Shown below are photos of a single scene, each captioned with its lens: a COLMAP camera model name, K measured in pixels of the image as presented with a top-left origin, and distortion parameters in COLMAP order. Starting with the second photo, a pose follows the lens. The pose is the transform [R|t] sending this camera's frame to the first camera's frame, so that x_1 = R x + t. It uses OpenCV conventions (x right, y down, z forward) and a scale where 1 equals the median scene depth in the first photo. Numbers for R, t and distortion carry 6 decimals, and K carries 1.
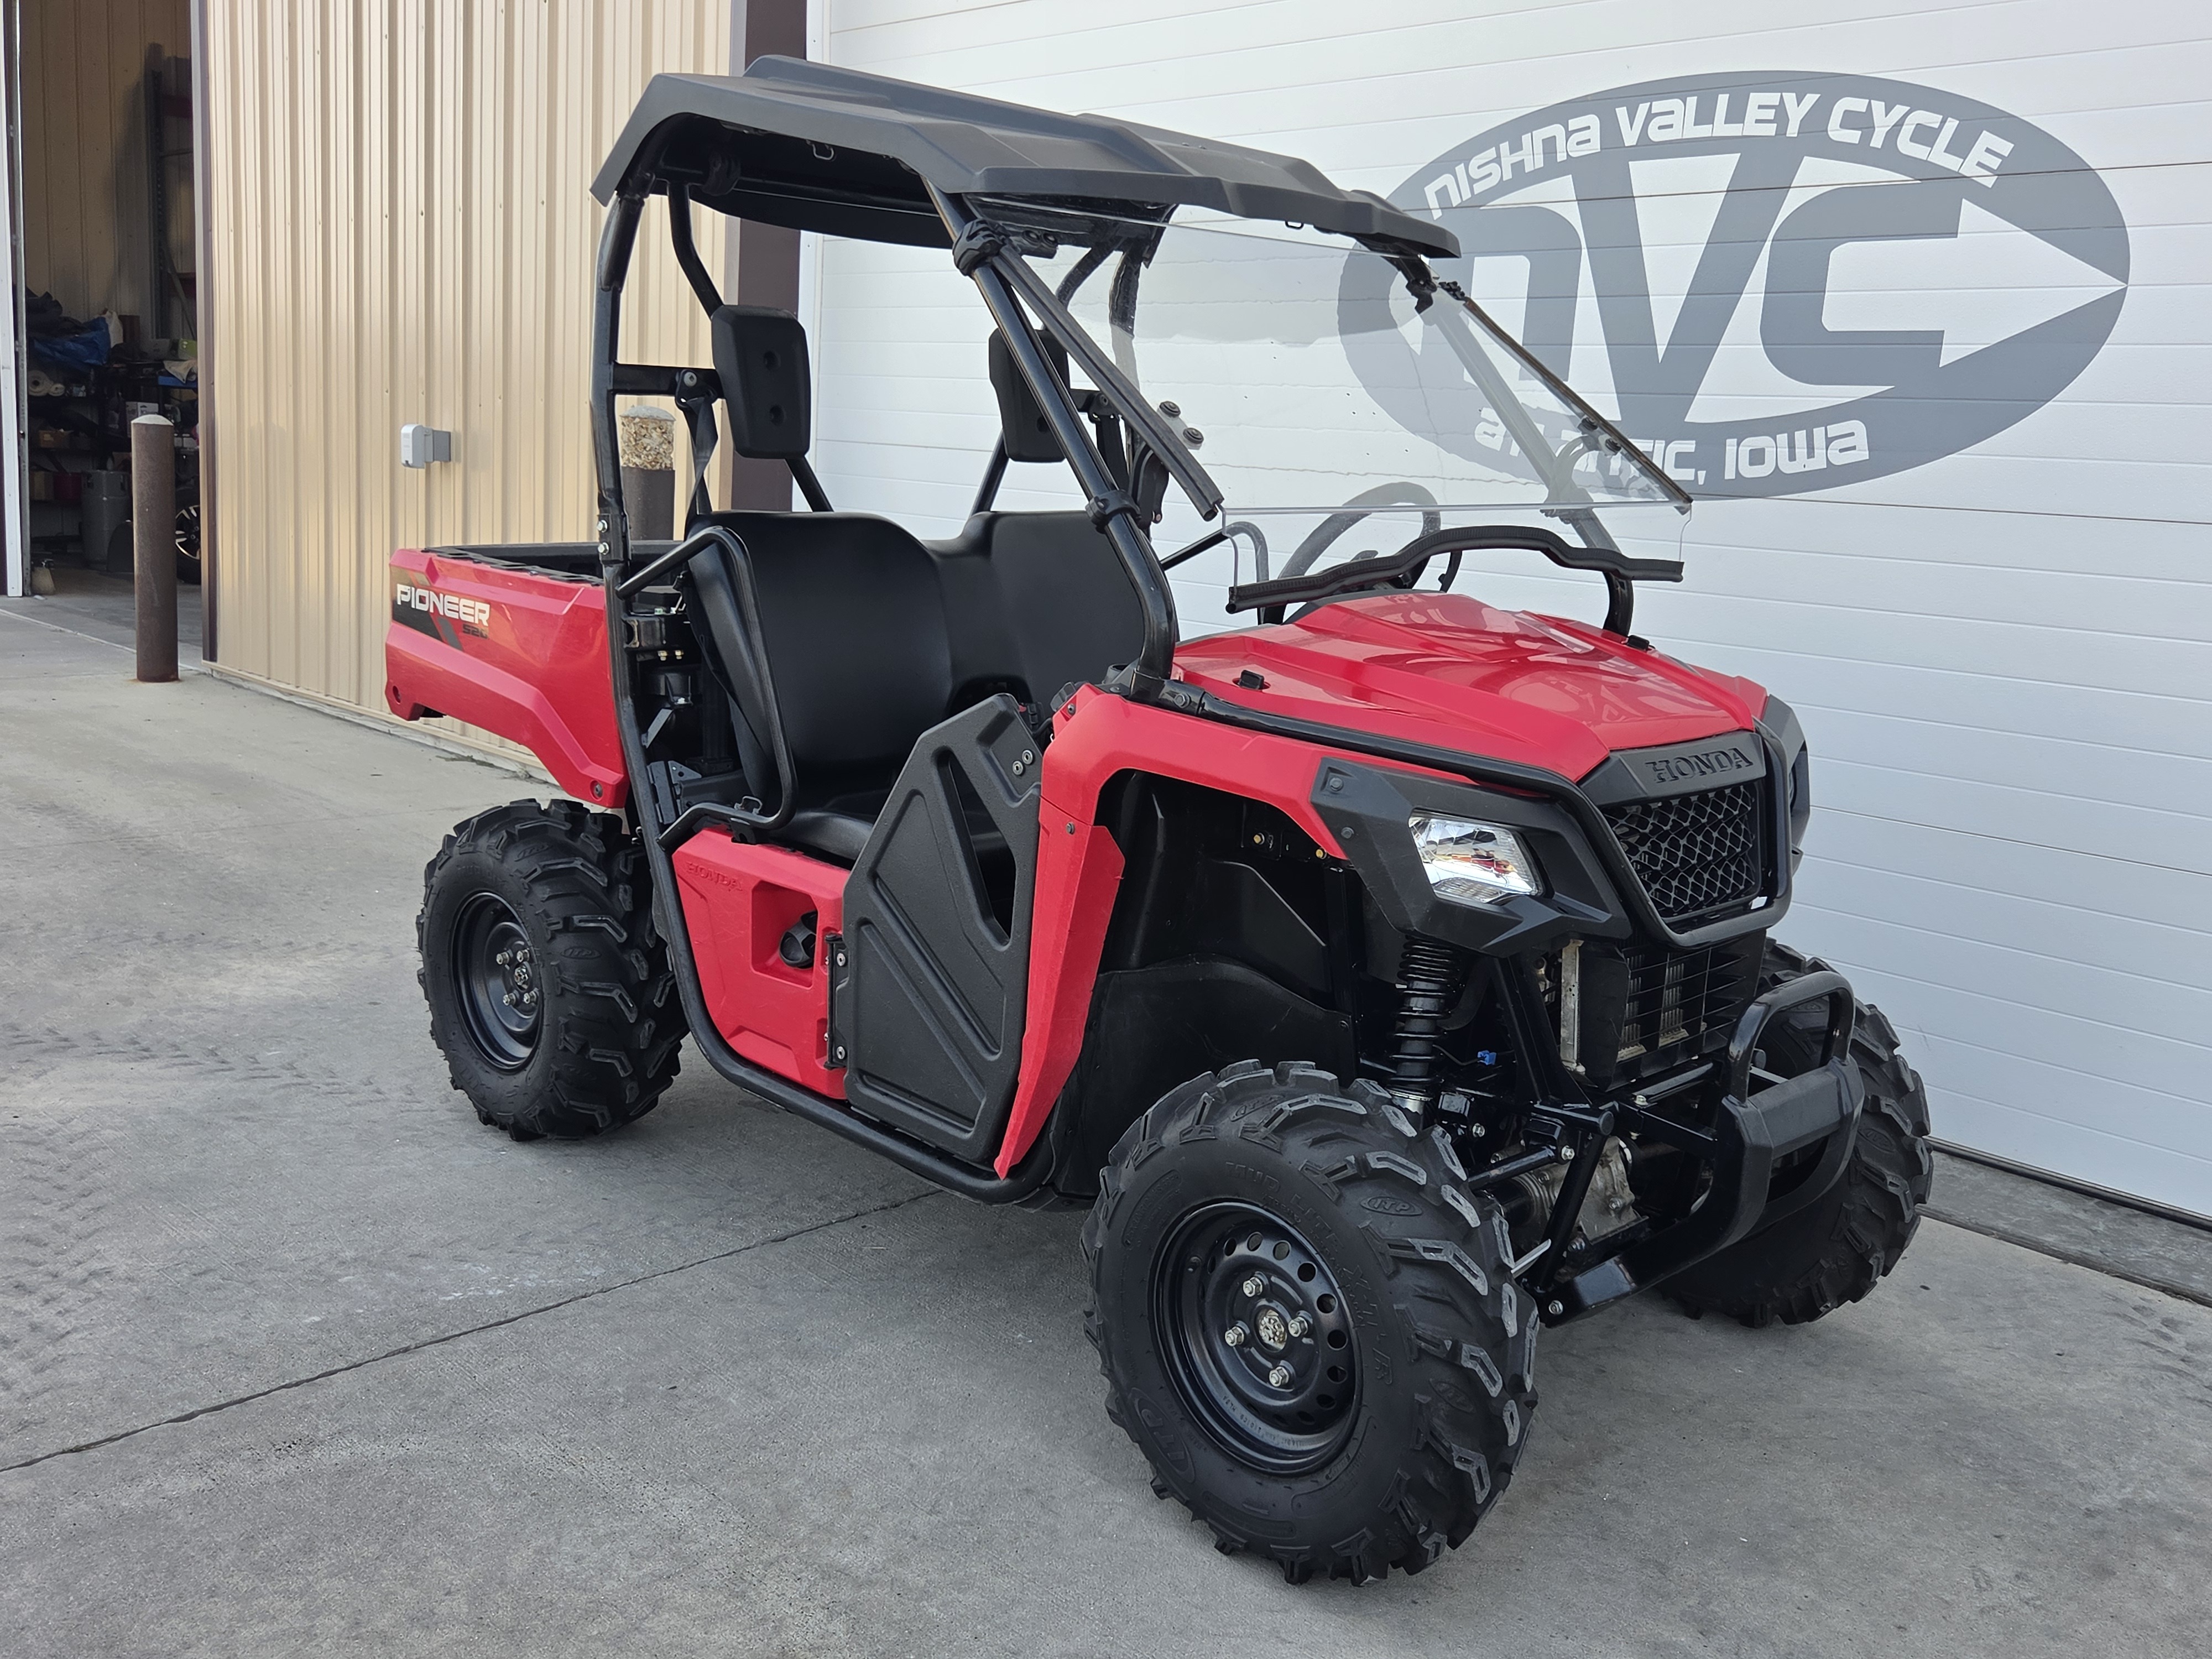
lens RADIAL K [[2002.1, 0, 1127.4], [0, 2002.1, 833.6], [0, 0, 1]] dist [0.093655, -0.113122]
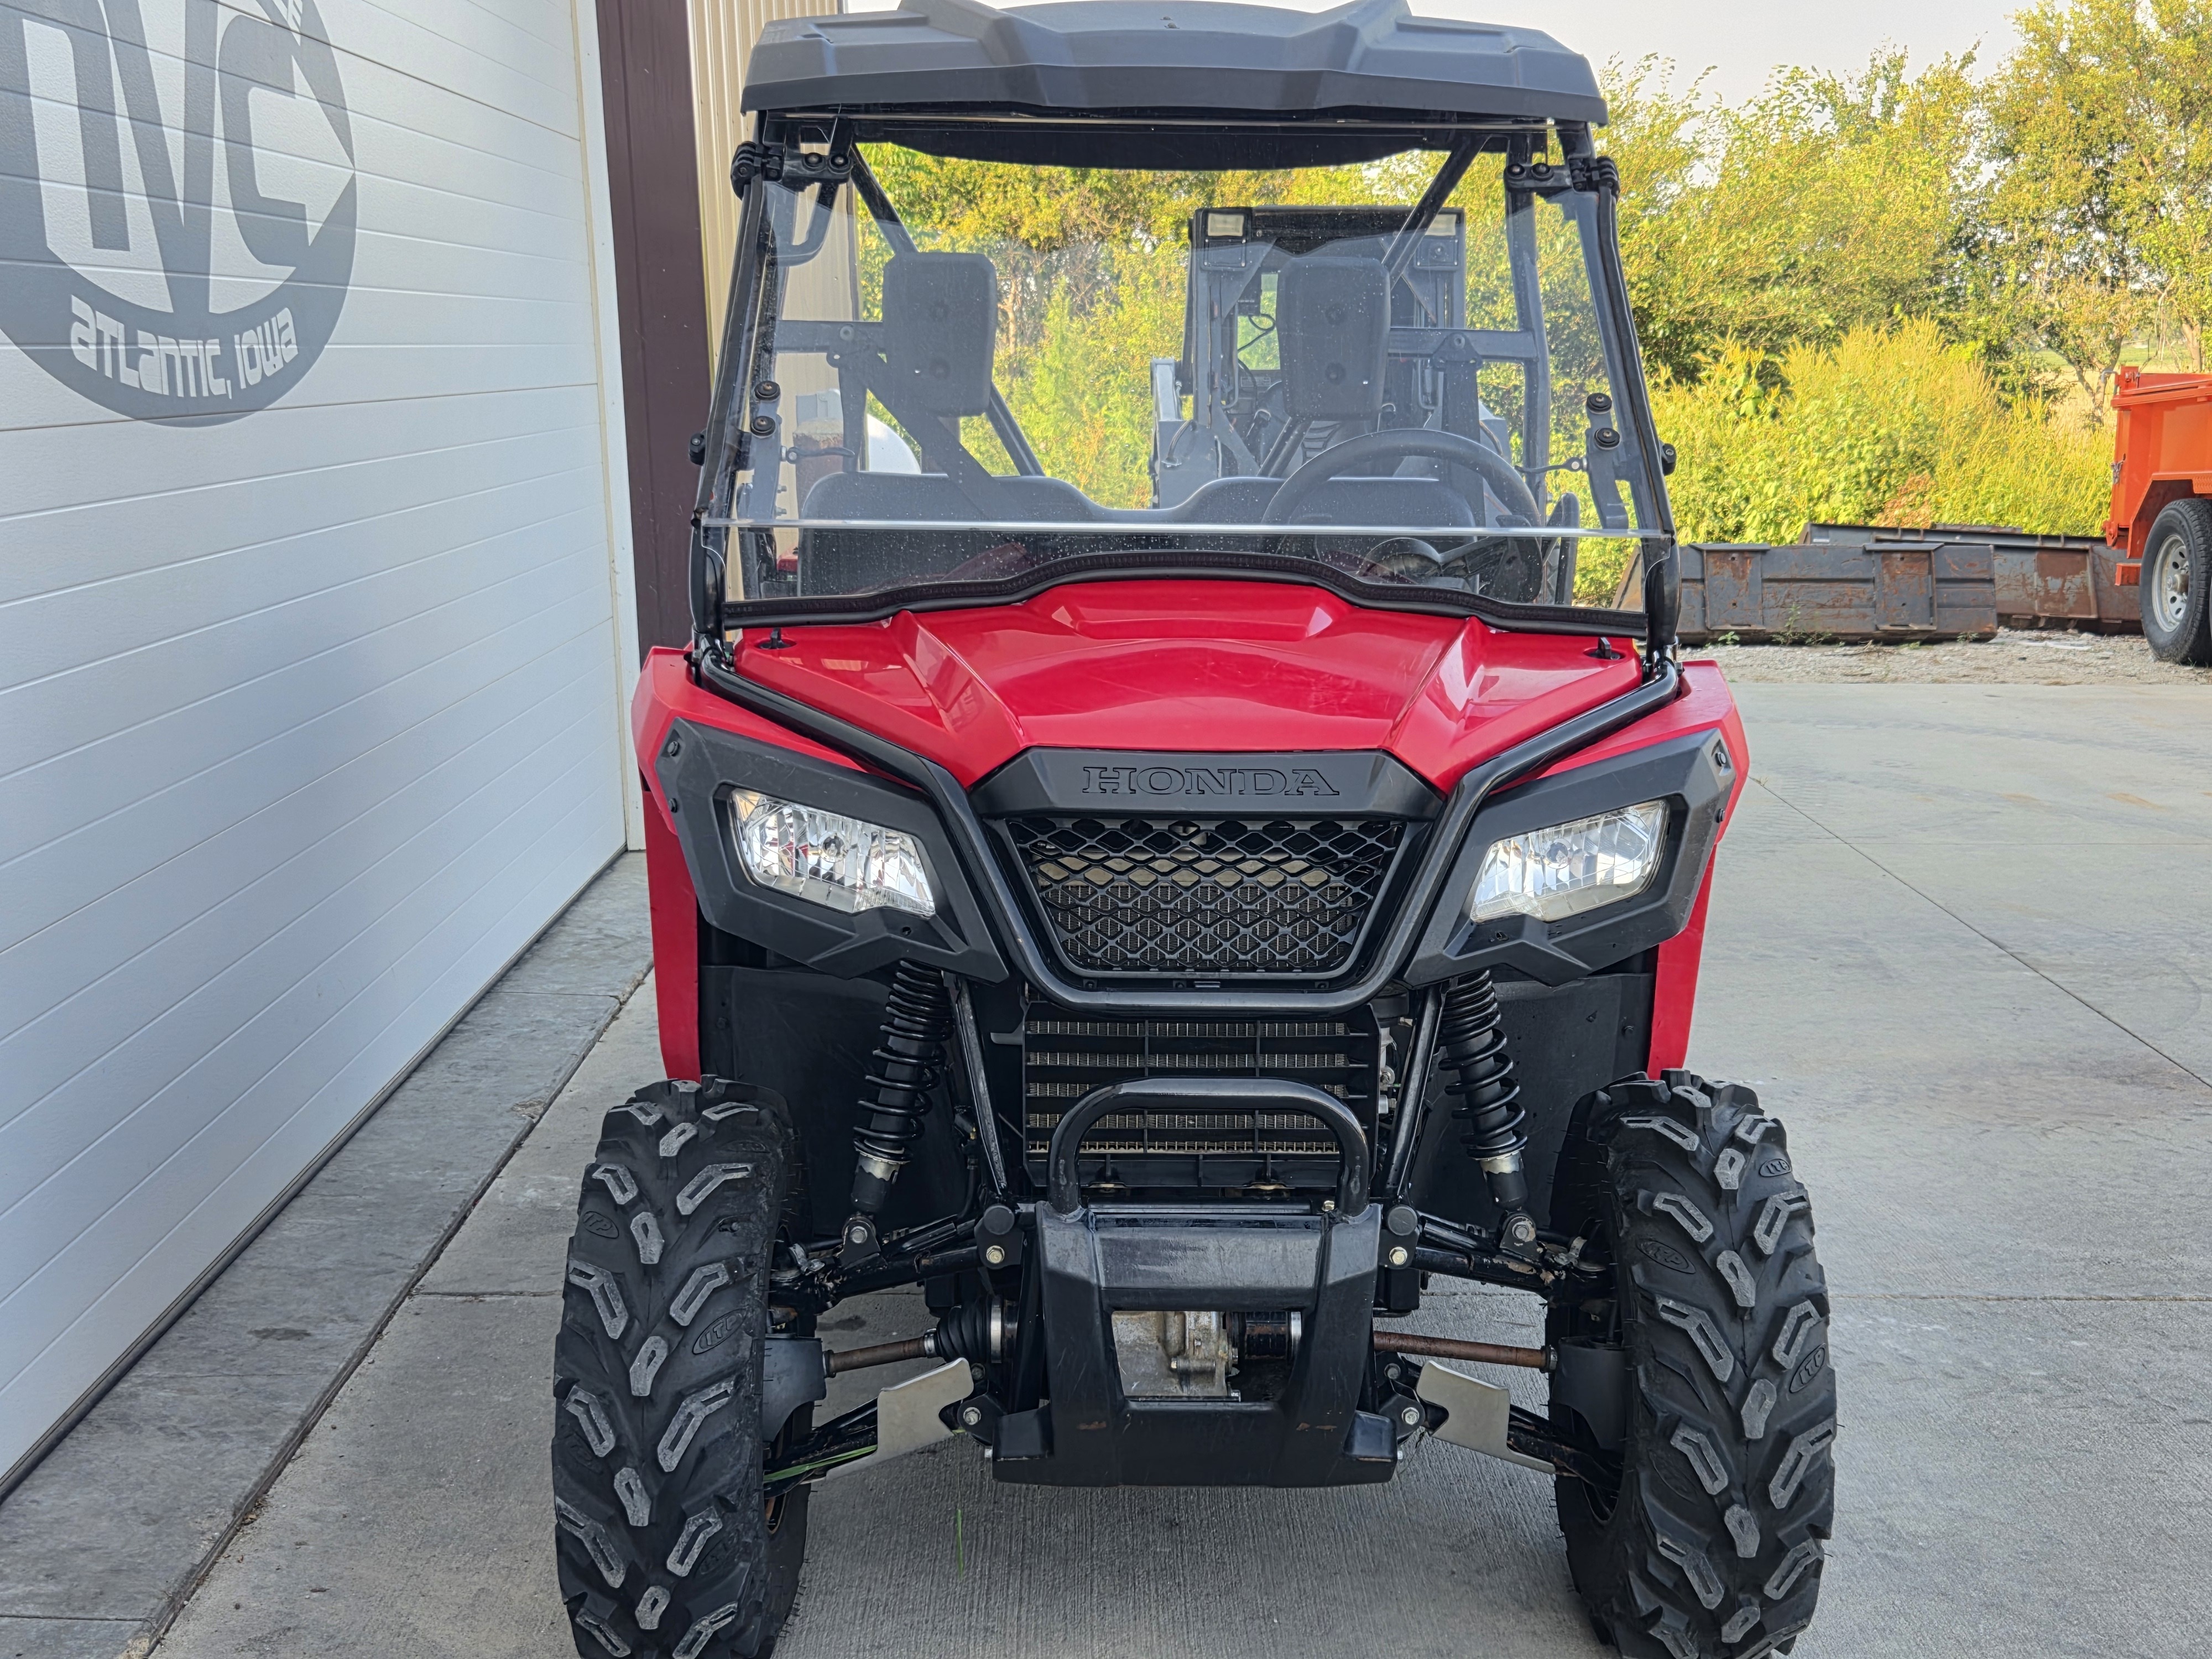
lens RADIAL K [[2609.0, 0, 1110.3], [0, 2609.0, 870.7], [0, 0, 1]] dist [-0.003087, 0.261086]
pose [[-0.724617, -0.186860, 0.663335, -0.625369], [0.096939, 0.925331, 0.366559, -0.342579], [-0.682299, 0.329918, -0.652397, 1.506332]]
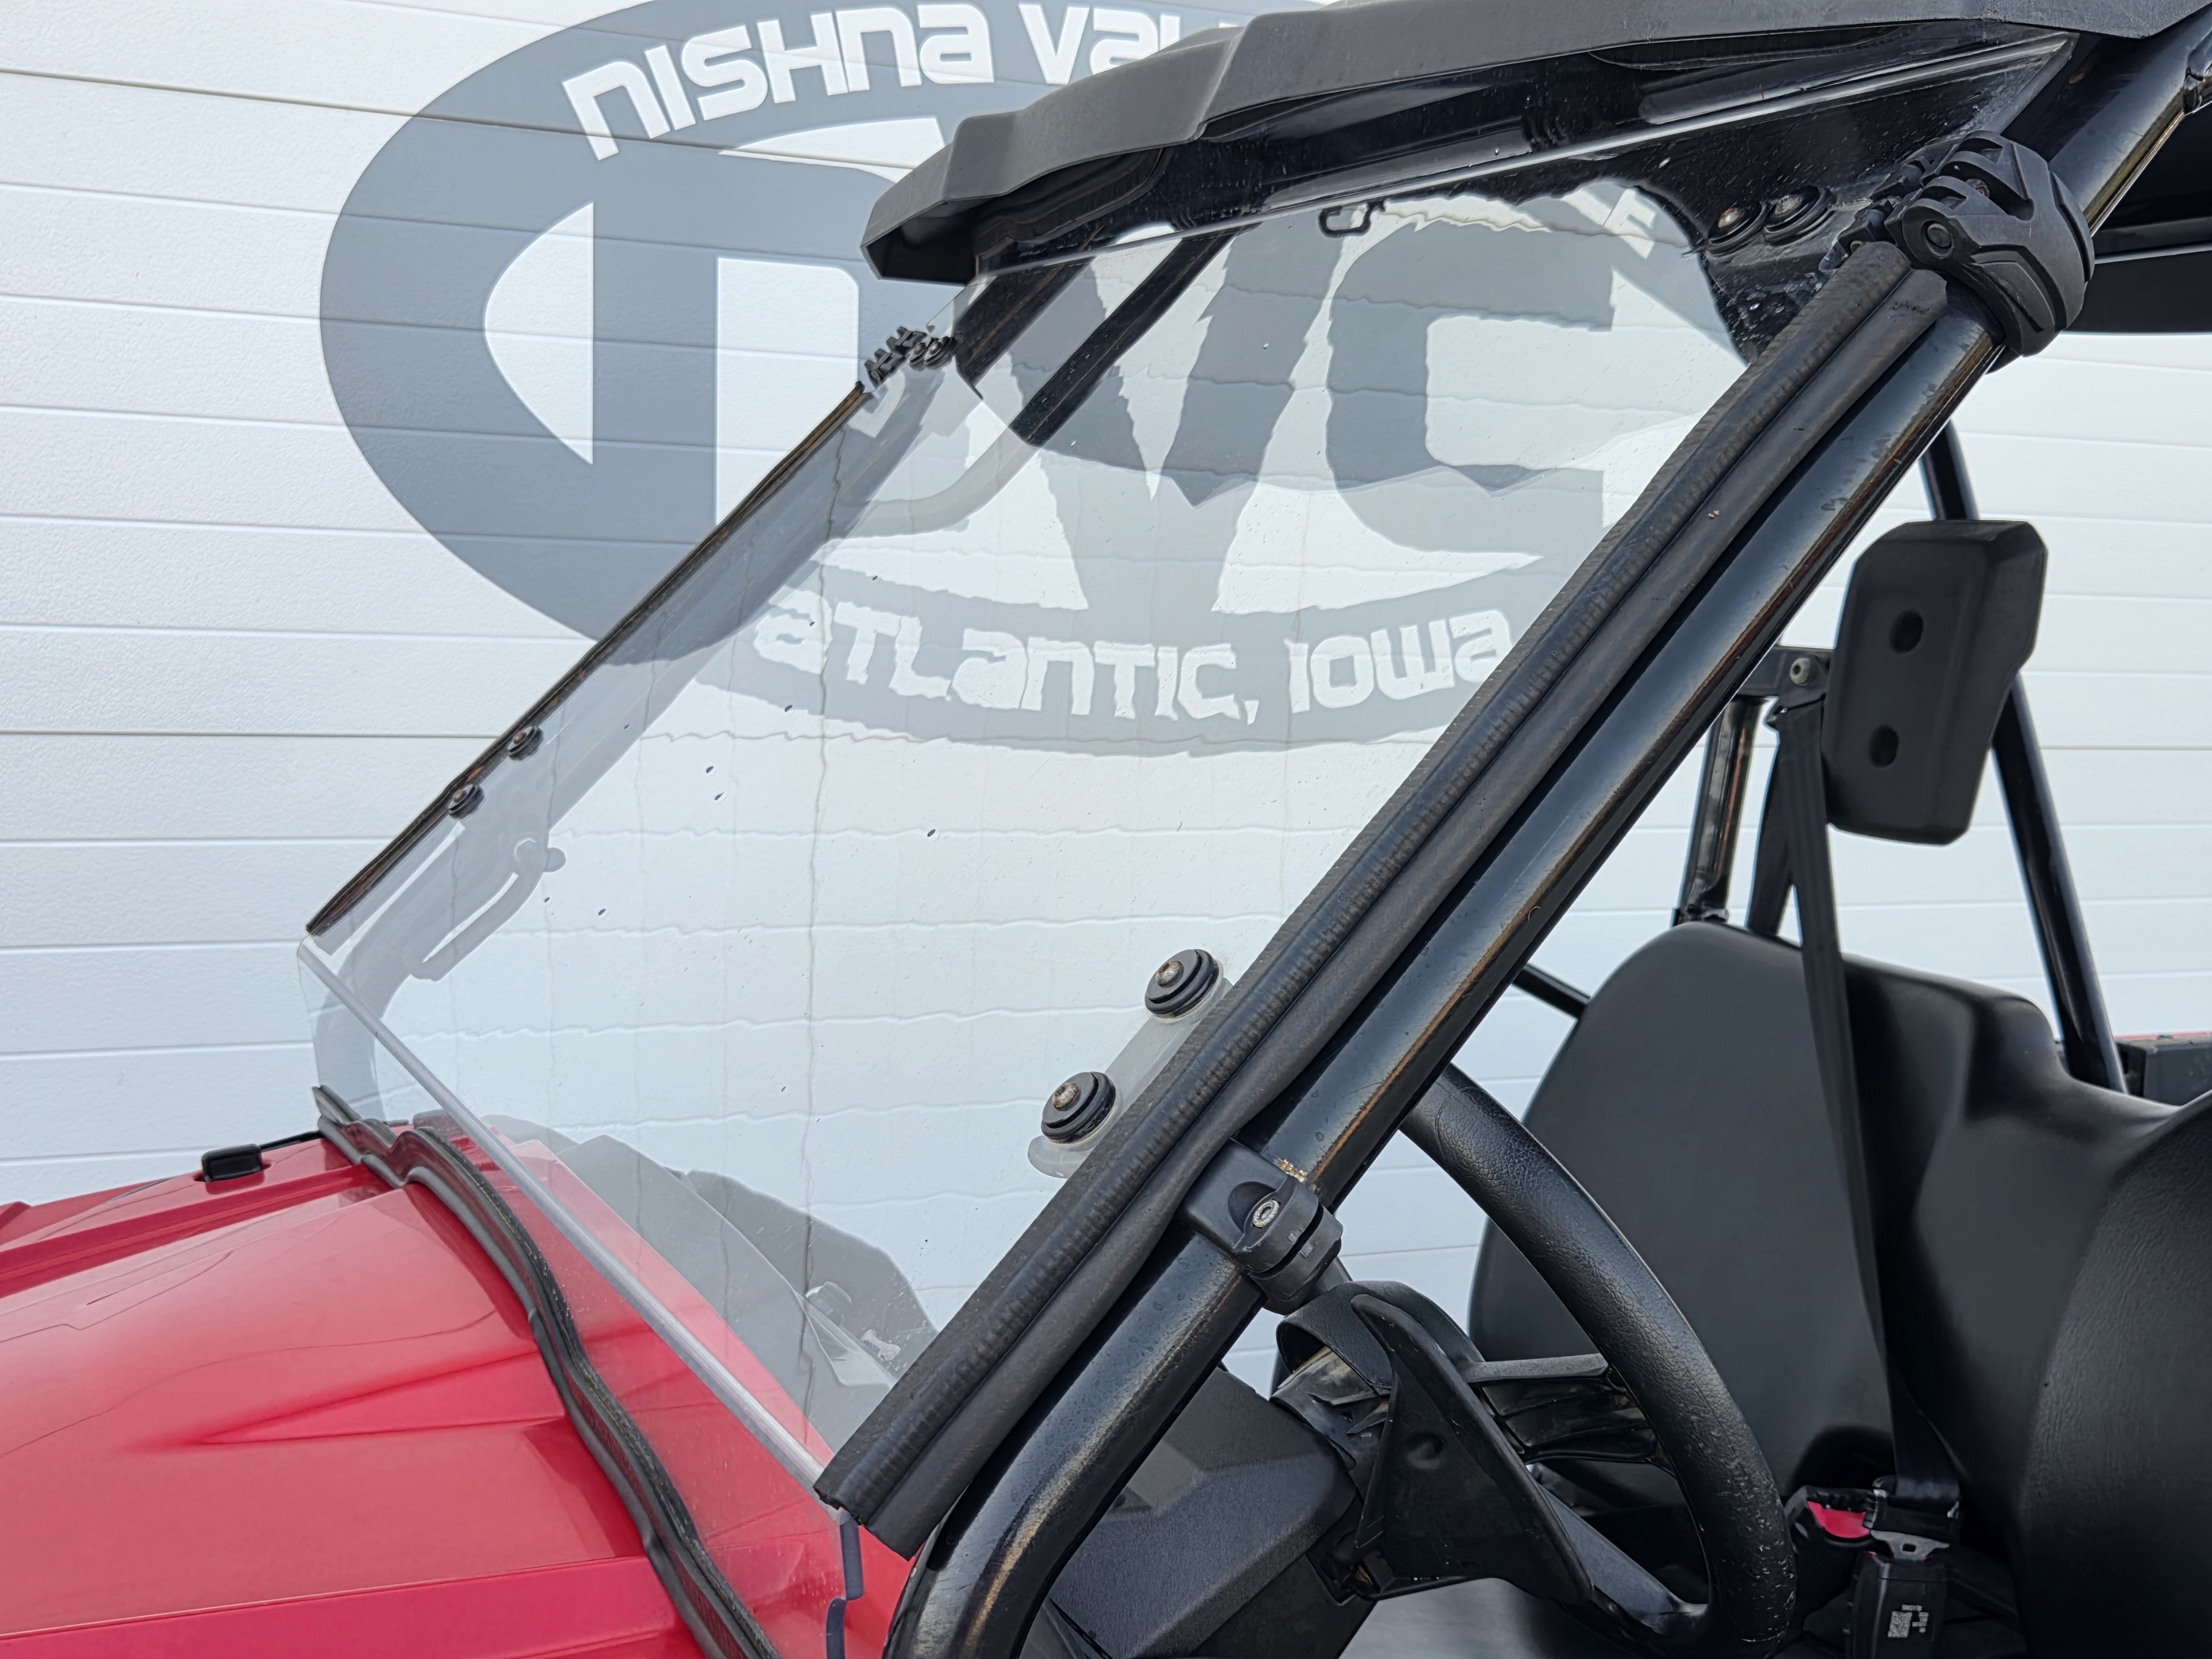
lens RADIAL K [[2629.0, 0, 1106.0], [0, 2629.0, 829.5], [0, 0, 1]] dist [0.003725, 0.298712]
pose [[0.346898, -0.125955, 0.929407, -0.408950], [0.167862, 0.983279, 0.070602, -0.208597], [-0.922759, 0.131521, 0.362240, 0.810208]]
